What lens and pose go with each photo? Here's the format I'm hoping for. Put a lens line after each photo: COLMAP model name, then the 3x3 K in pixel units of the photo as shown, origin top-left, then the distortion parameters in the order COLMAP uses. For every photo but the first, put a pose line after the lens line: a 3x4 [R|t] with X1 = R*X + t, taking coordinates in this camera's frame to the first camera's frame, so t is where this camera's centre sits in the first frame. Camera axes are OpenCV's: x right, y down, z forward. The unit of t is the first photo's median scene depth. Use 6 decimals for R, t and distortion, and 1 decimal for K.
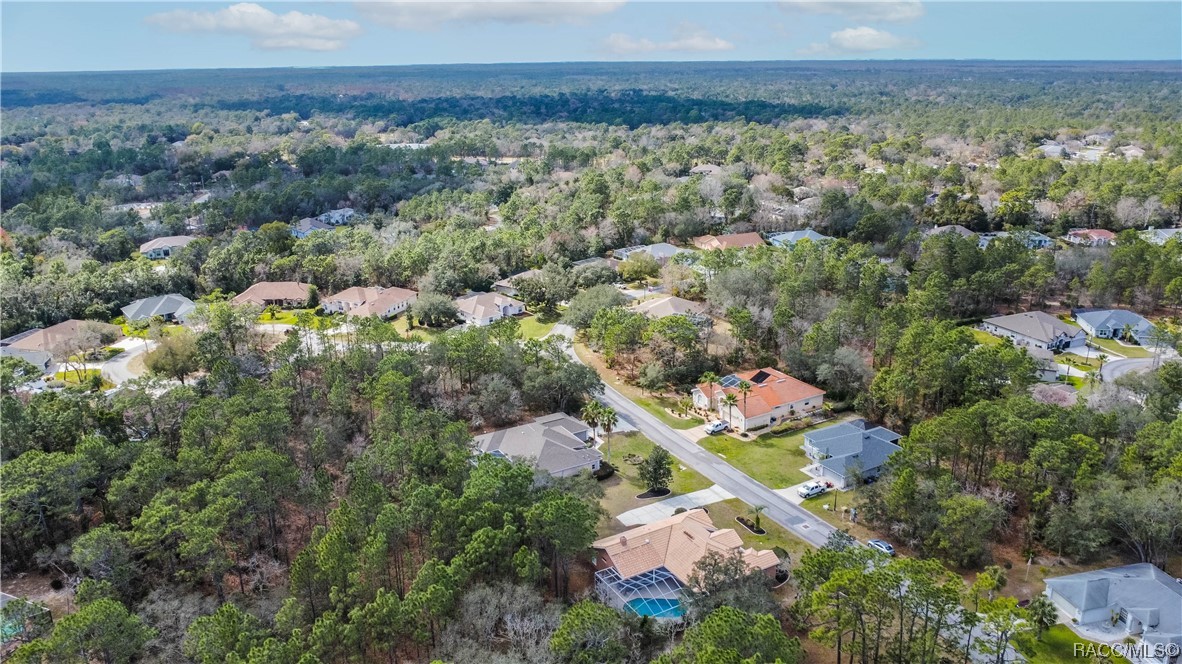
lens RADIAL K [[857.0, 0, 591.0], [0, 857.0, 326.0], [0, 0, 1]] dist [-0.030475, -0.010792]
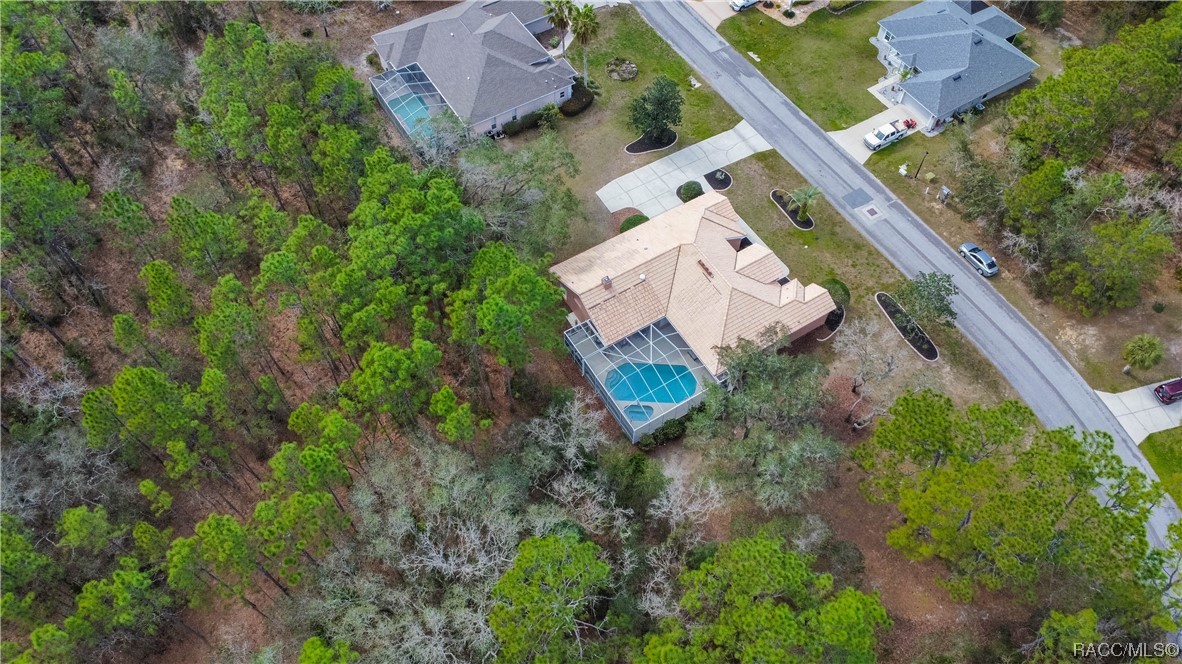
lens RADIAL K [[857.0, 0, 591.0], [0, 857.0, 326.0], [0, 0, 1]] dist [-0.030475, -0.010792]
pose [[0.999741, -0.012931, 0.018701, 0.010799], [-0.001684, 0.778141, 0.628087, -0.116939], [-0.022674, -0.627956, 0.777918, 0.388798]]
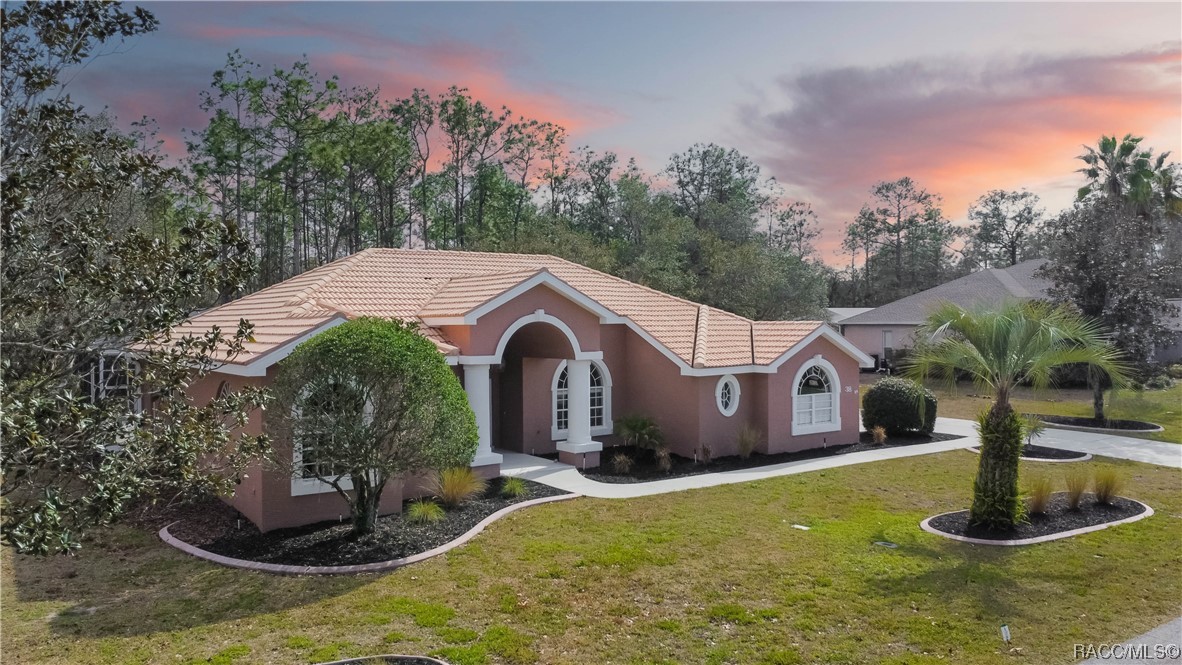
lens RADIAL K [[857.0, 0, 591.0], [0, 857.0, 326.5], [0, 0, 1]] dist [-0.030475, -0.010792]
pose [[0.087113, 0.009156, -0.996156, 0.289065], [-0.292032, 0.956262, -0.016749, 0.215499], [0.952433, 0.292369, 0.085977, 0.864722]]
